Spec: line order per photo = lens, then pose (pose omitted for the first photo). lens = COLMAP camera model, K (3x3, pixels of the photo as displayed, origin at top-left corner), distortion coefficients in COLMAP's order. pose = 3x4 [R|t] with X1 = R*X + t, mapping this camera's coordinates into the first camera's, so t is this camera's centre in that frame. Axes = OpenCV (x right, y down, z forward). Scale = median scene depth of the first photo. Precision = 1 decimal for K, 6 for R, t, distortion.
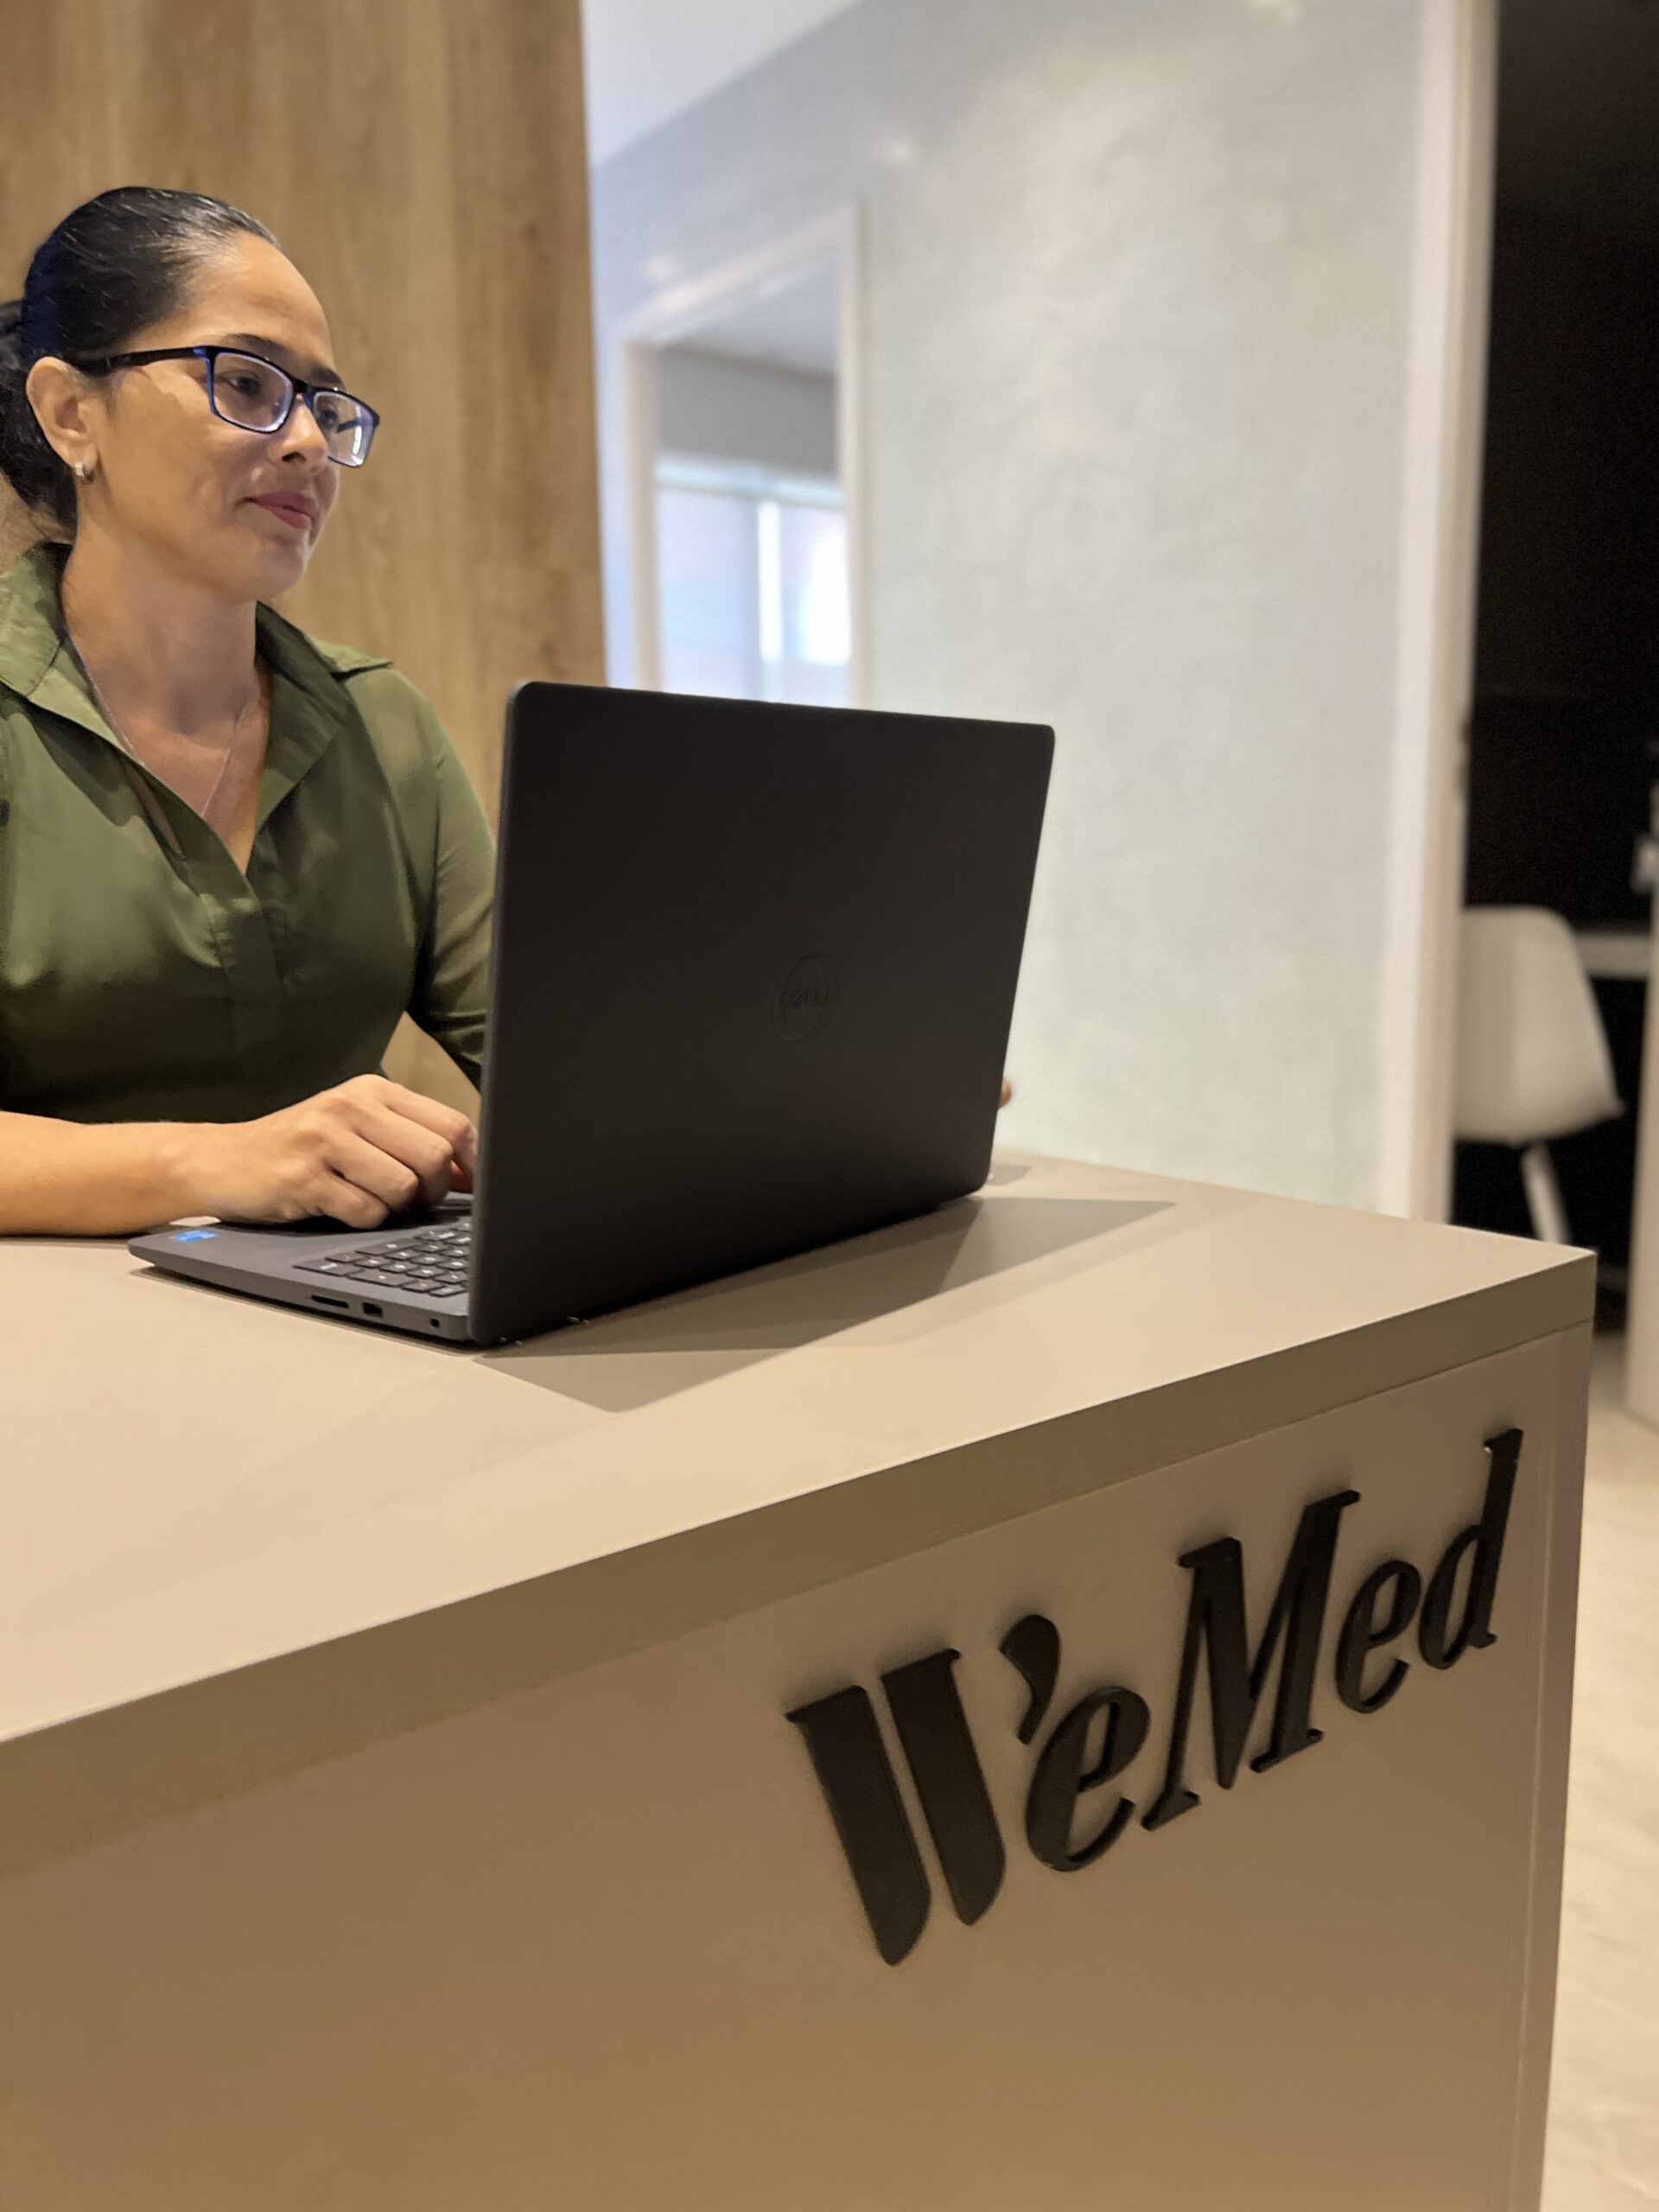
lens RADIAL K [[1679.2, 0, 828.3], [0, 1679.2, 1107.8], [0, 0, 1]] dist [0.008531, 0.000155]
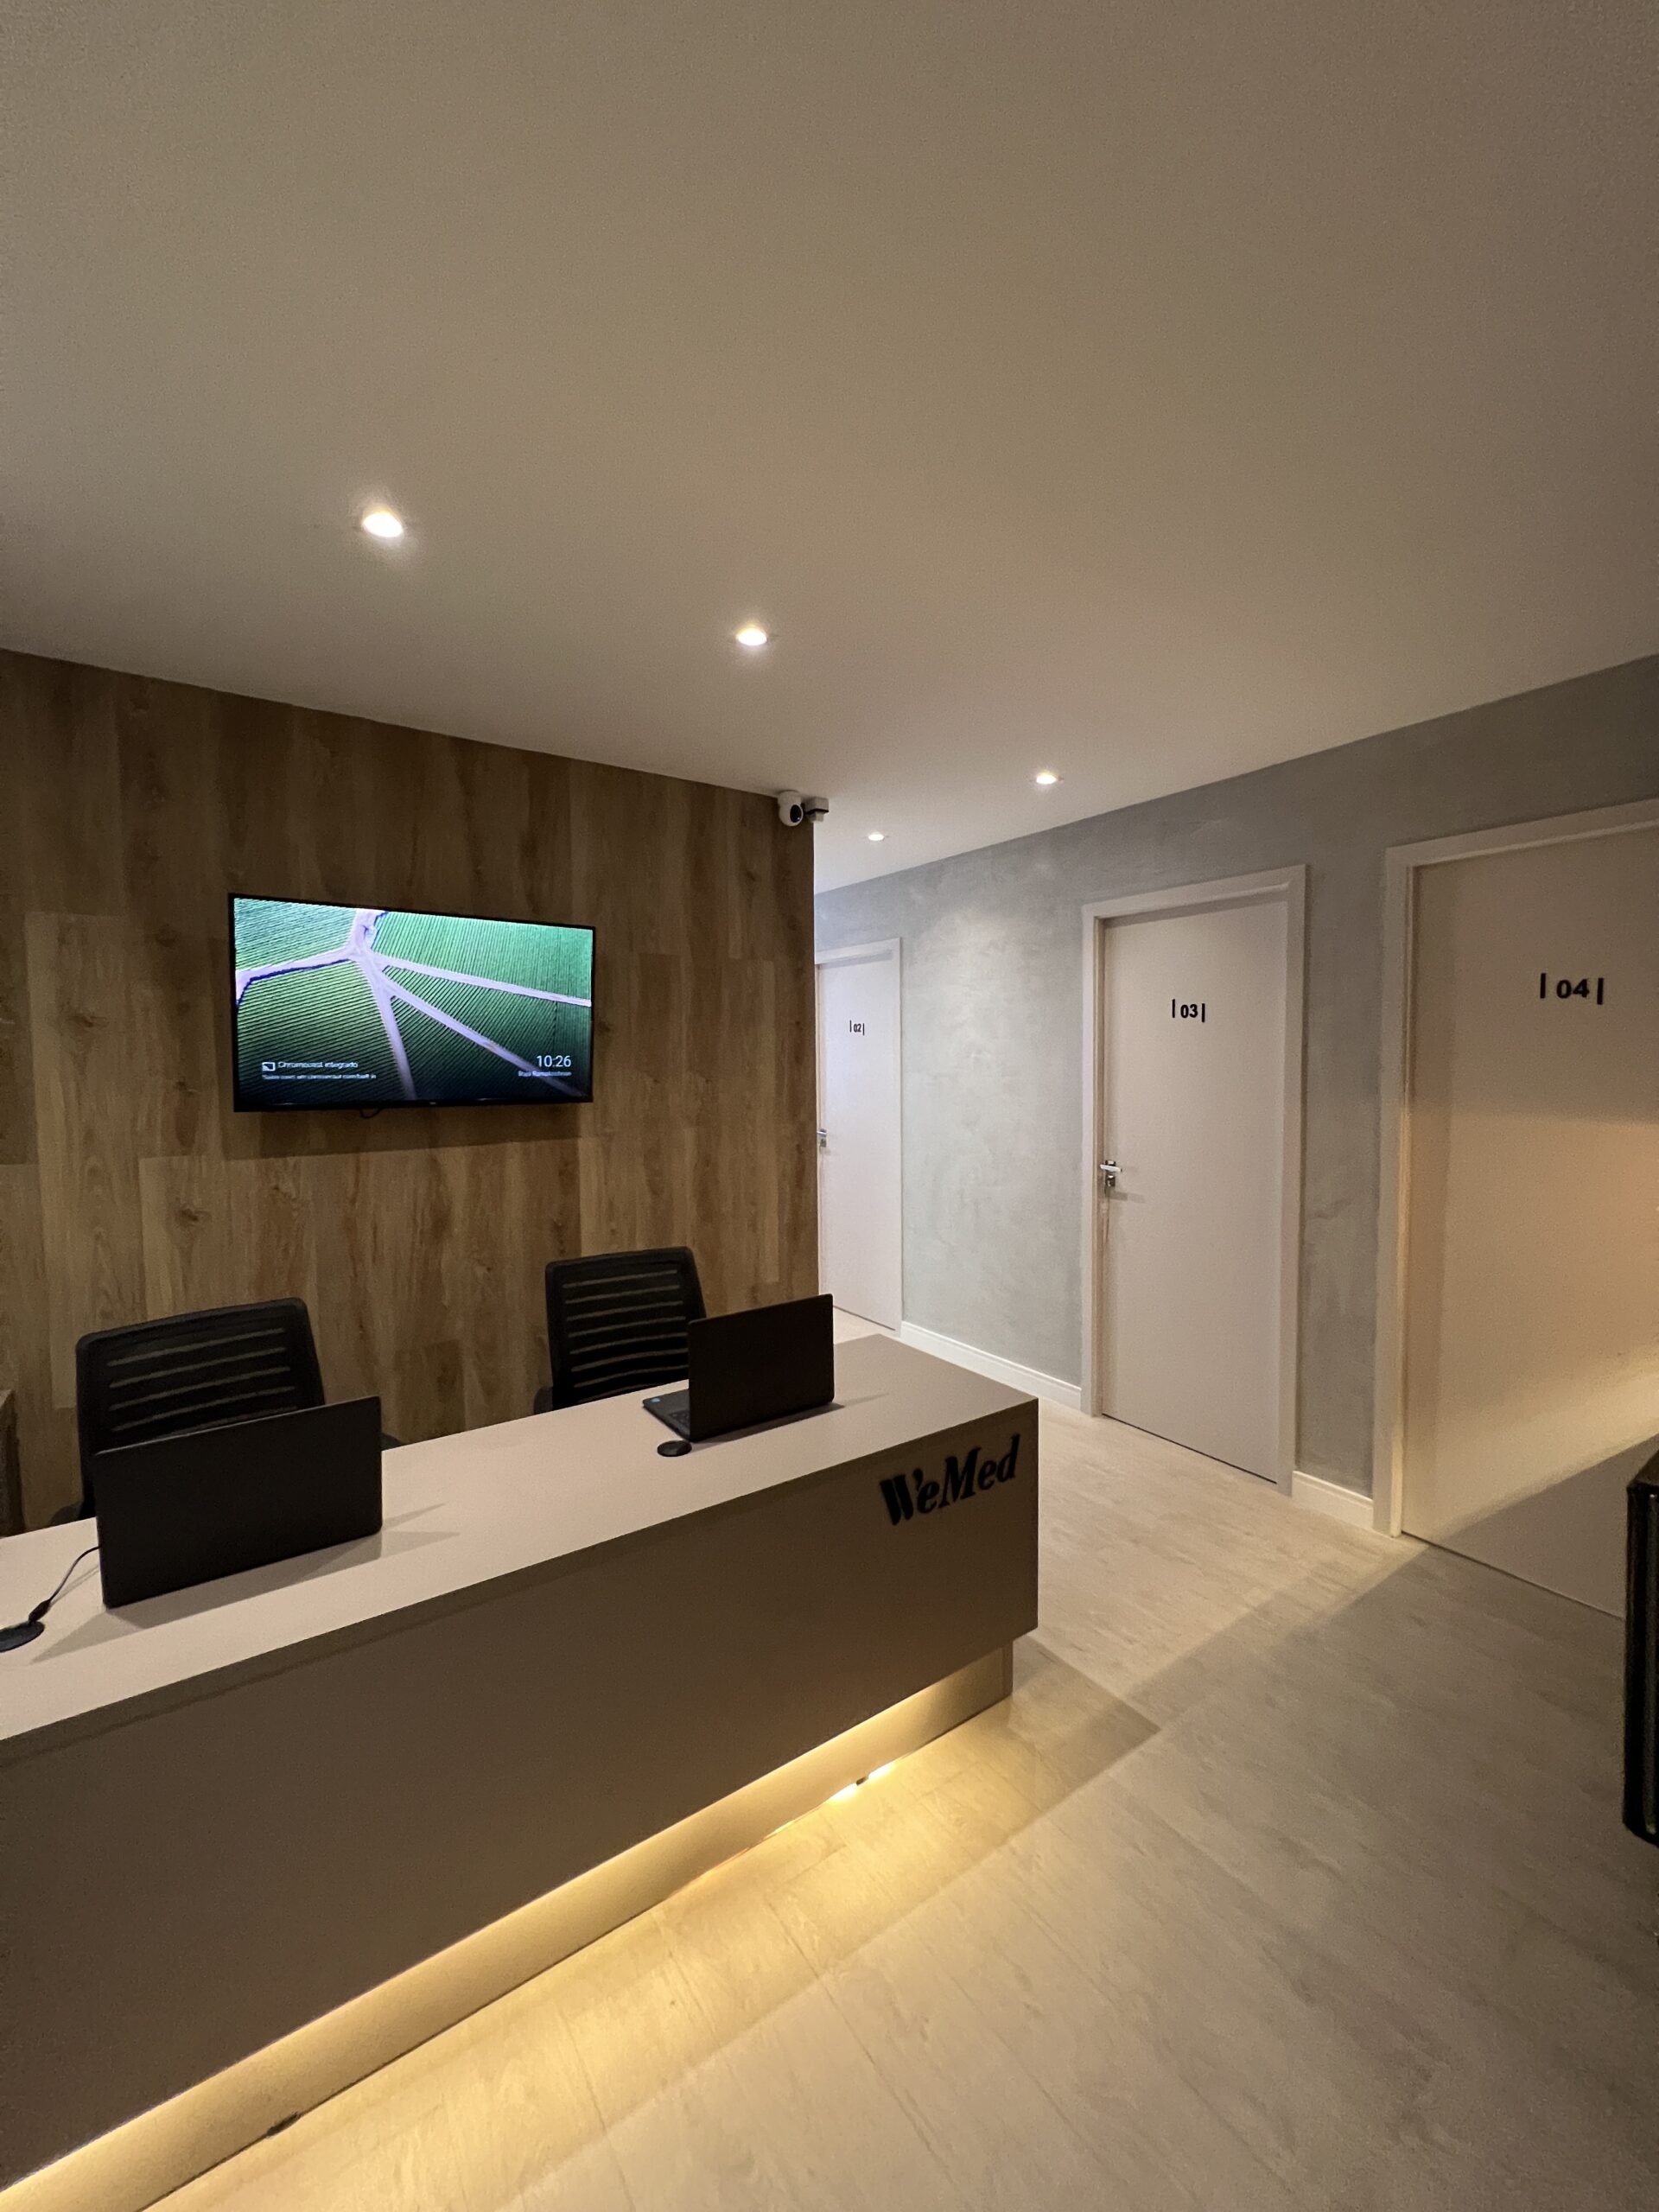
lens RADIAL K [[880.3, 0, 833.7], [0, 880.3, 1103.2], [0, 0, 1]] dist [-0.001380, -0.000022]
pose [[0.998010, 0.006688, -0.062699, 0.004846], [-0.012430, 0.995714, -0.091643, -0.632320], [0.061817, 0.092240, 0.993816, -2.017548]]
